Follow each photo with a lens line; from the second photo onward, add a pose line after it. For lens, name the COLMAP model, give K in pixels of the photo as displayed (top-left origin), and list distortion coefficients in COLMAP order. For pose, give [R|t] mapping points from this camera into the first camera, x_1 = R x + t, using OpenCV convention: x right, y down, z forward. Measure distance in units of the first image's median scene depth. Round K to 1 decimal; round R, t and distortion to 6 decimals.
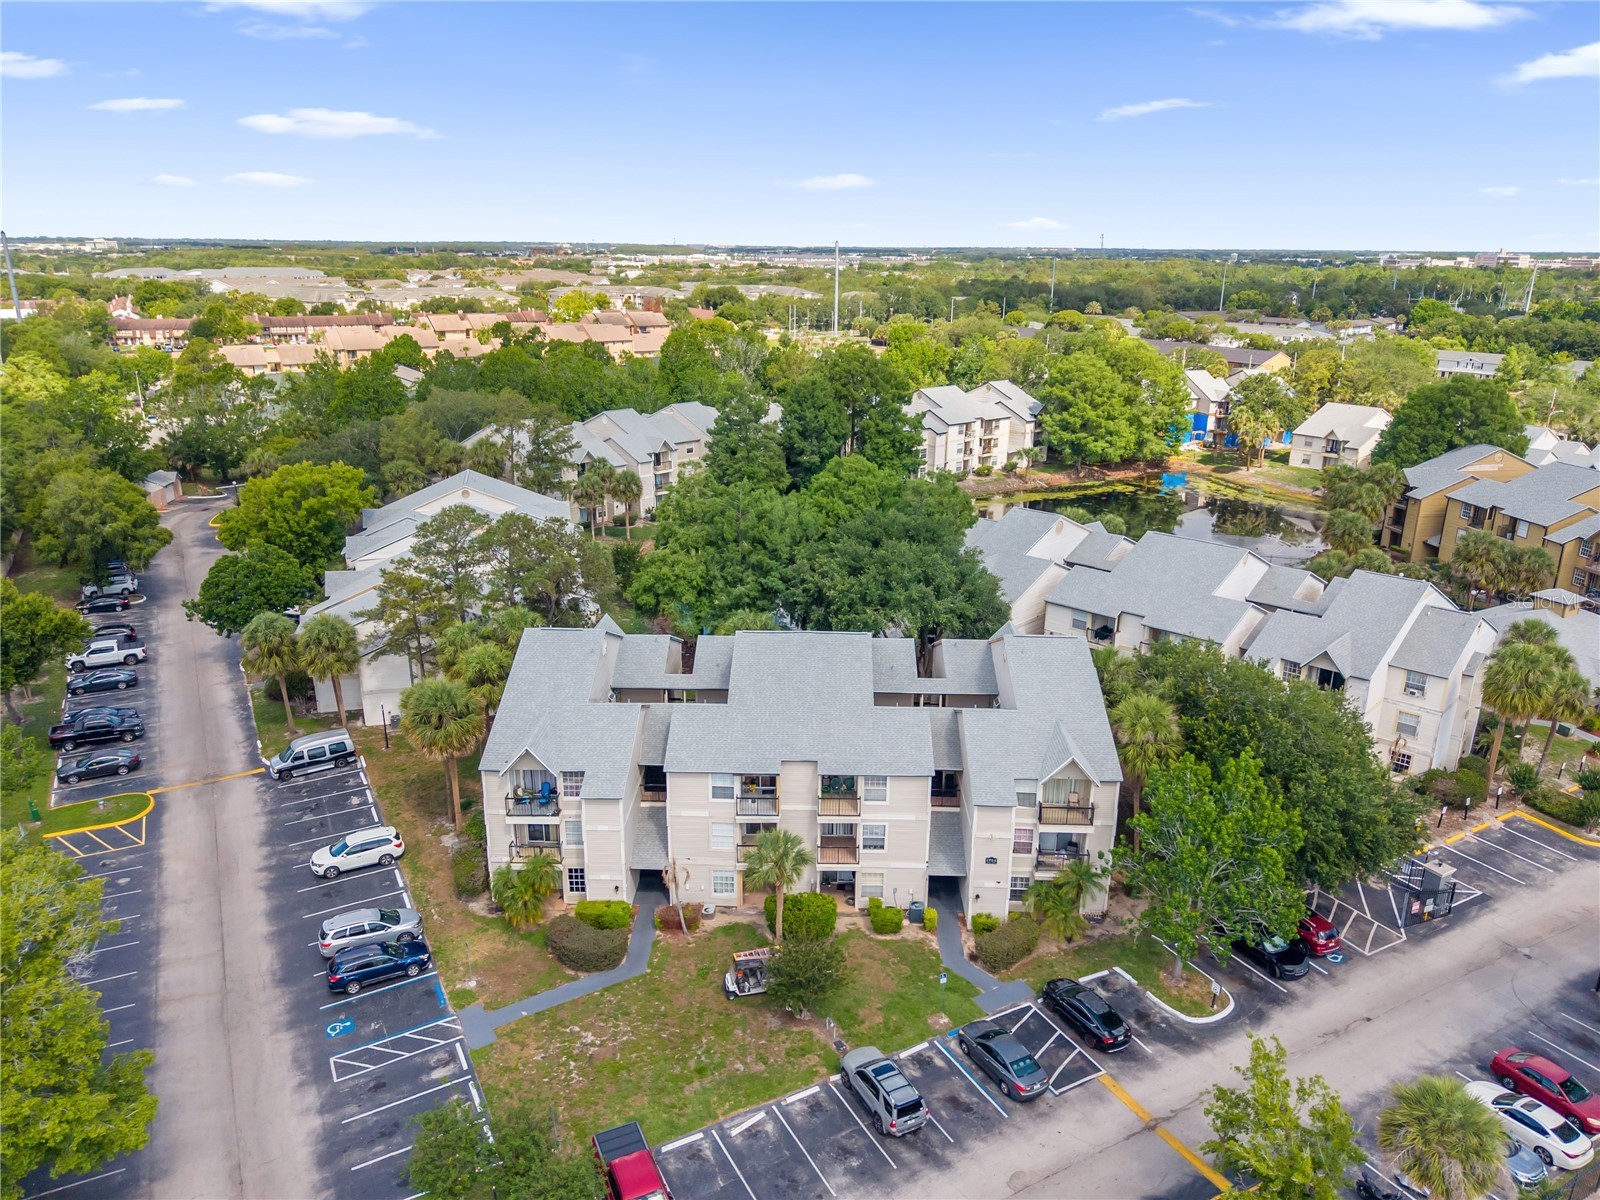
lens RADIAL K [[1072.9, 0, 814.6], [0, 1072.9, 605.0], [0, 0, 1]] dist [0.009144, -0.010608]
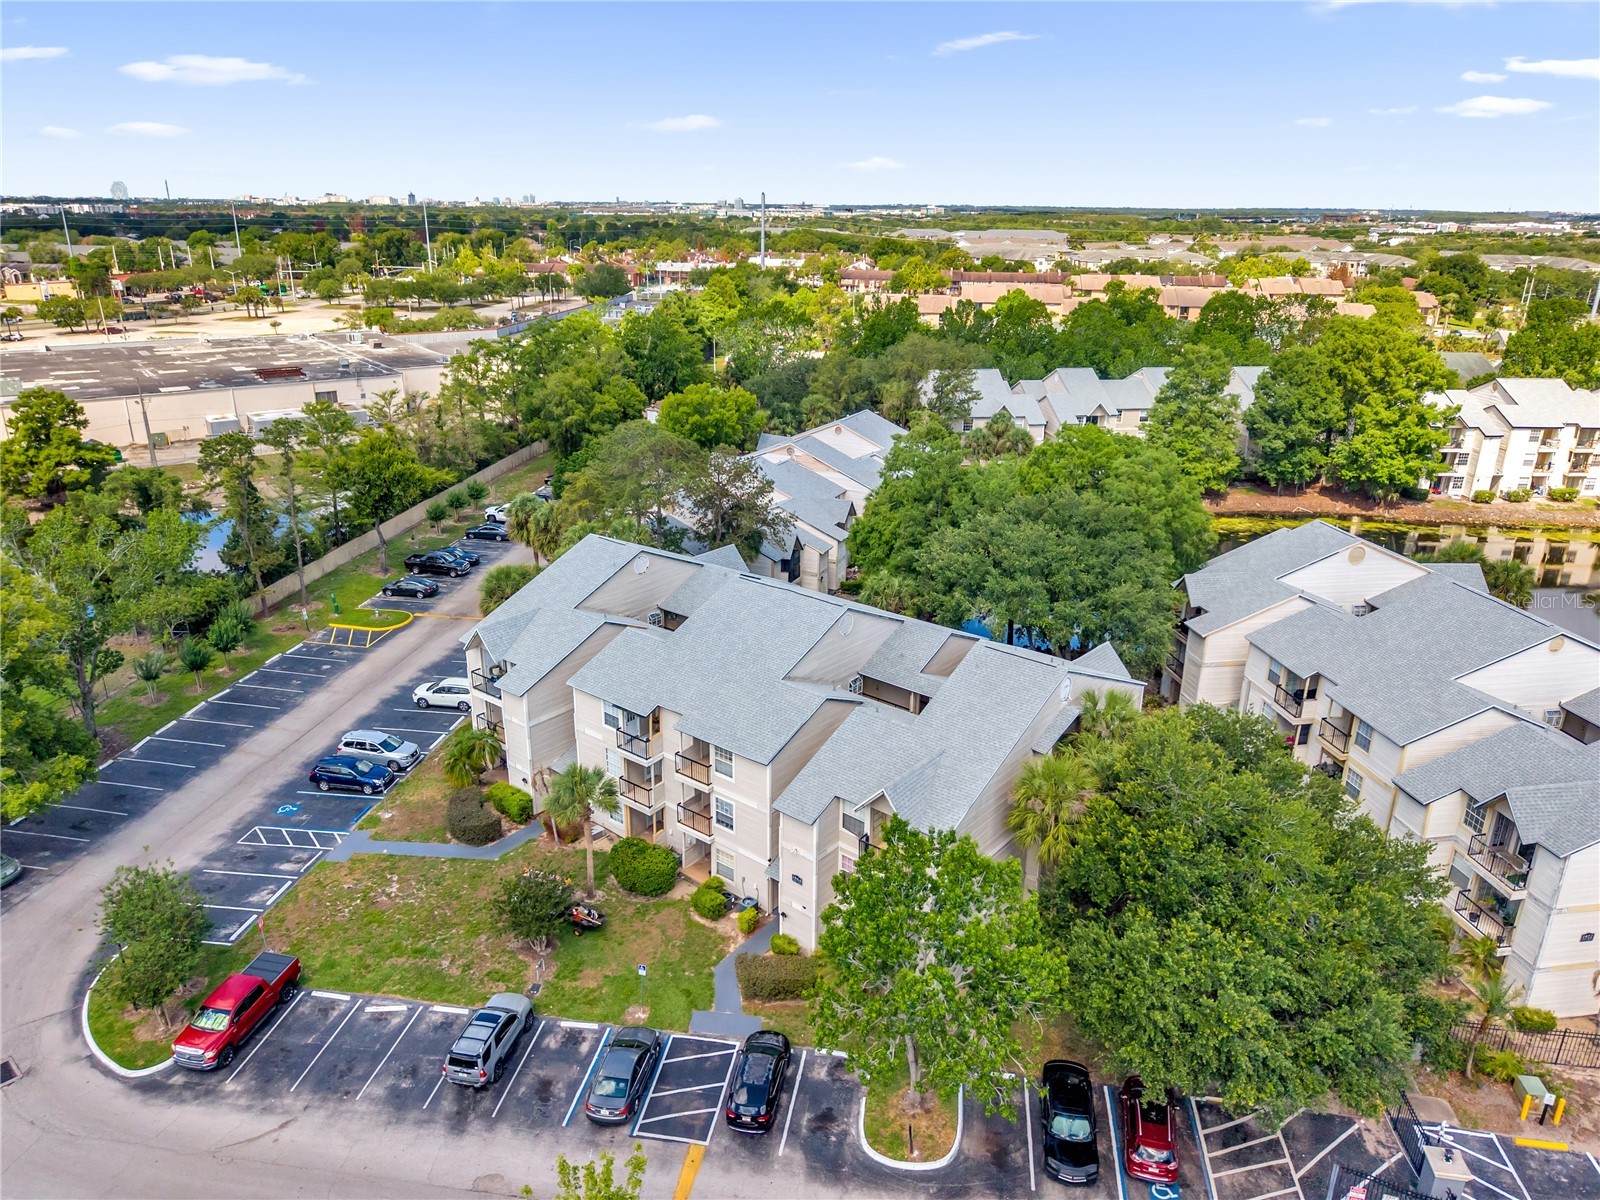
lens RADIAL K [[1072.9, 0, 817.5], [0, 1072.9, 556.8], [0, 0, 1]] dist [0.009144, -0.010608]
pose [[0.797324, 0.185165, -0.574446, 0.615056], [-0.191524, 0.980207, 0.050124, -0.062315], [0.572357, 0.070055, 0.817006, 0.277061]]
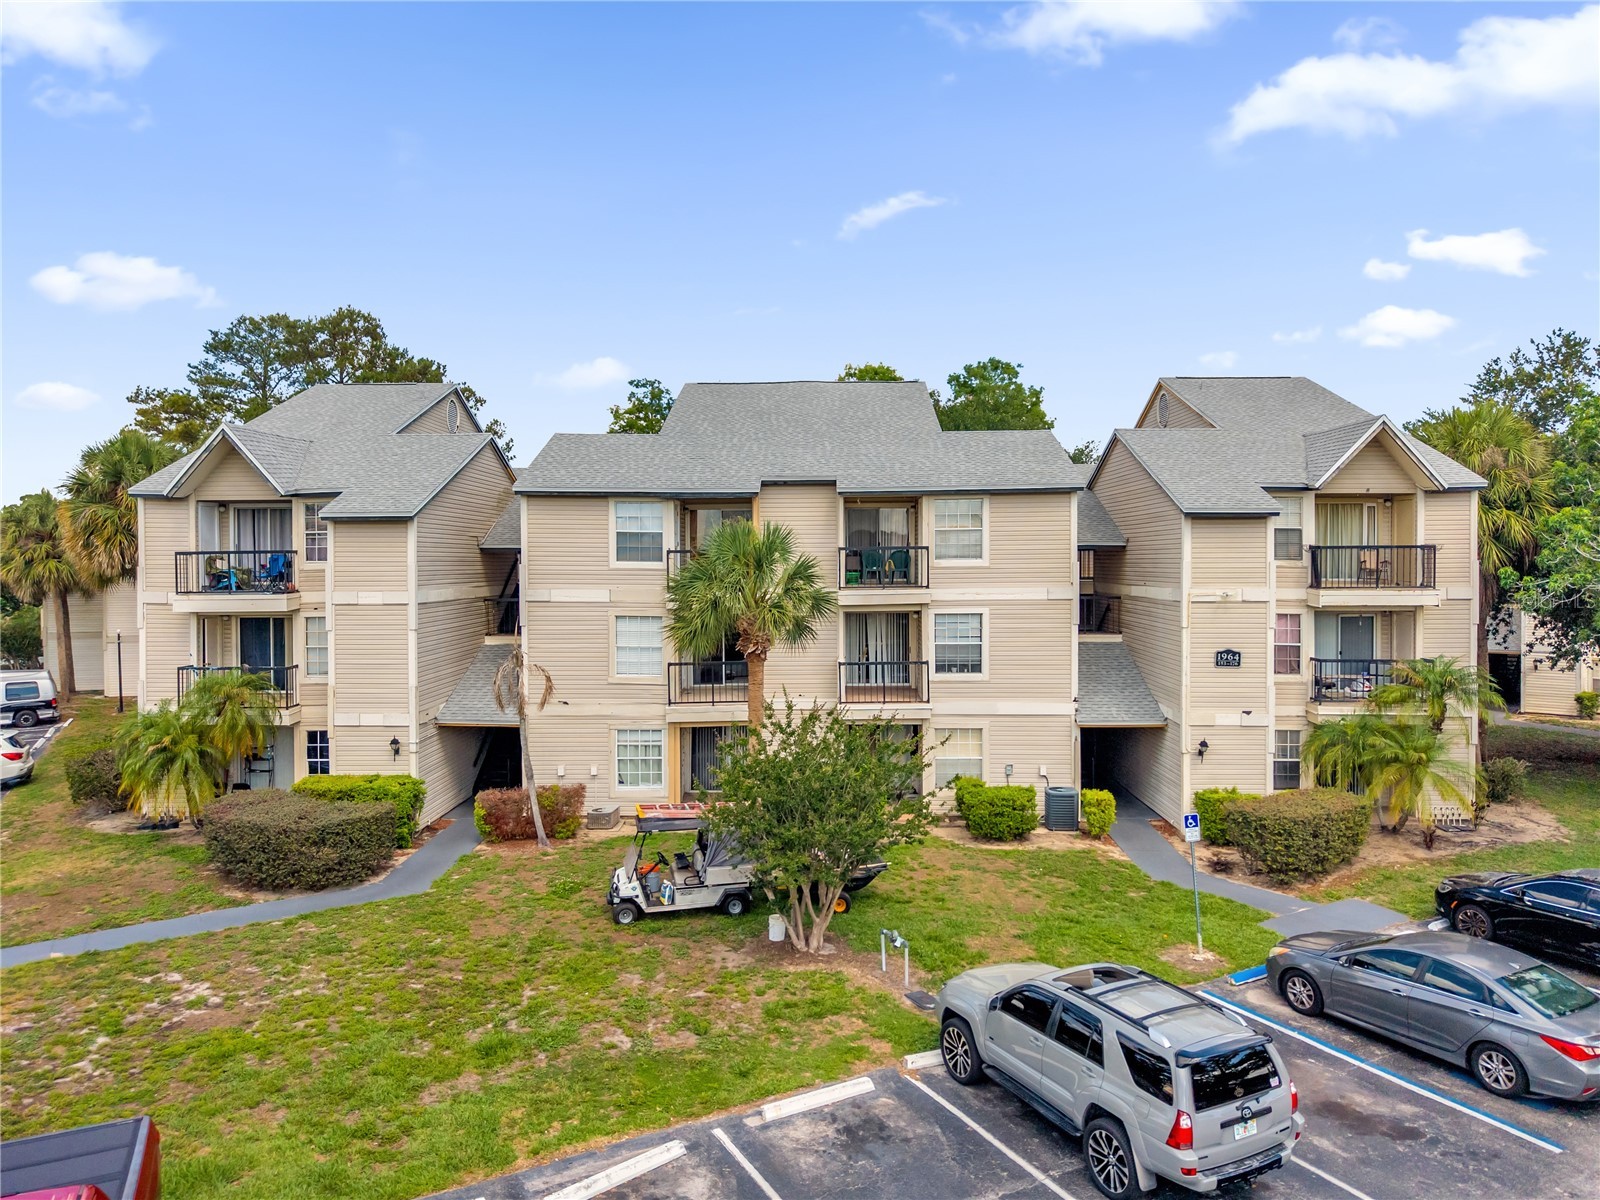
lens RADIAL K [[1072.9, 0, 809.2], [0, 1072.9, 584.3], [0, 0, 1]] dist [0.009144, -0.010608]
pose [[0.999867, -0.015908, -0.003511, -0.008367], [0.014331, 0.961403, -0.274770, 0.322911], [0.007746, 0.274683, 0.961504, 0.546204]]
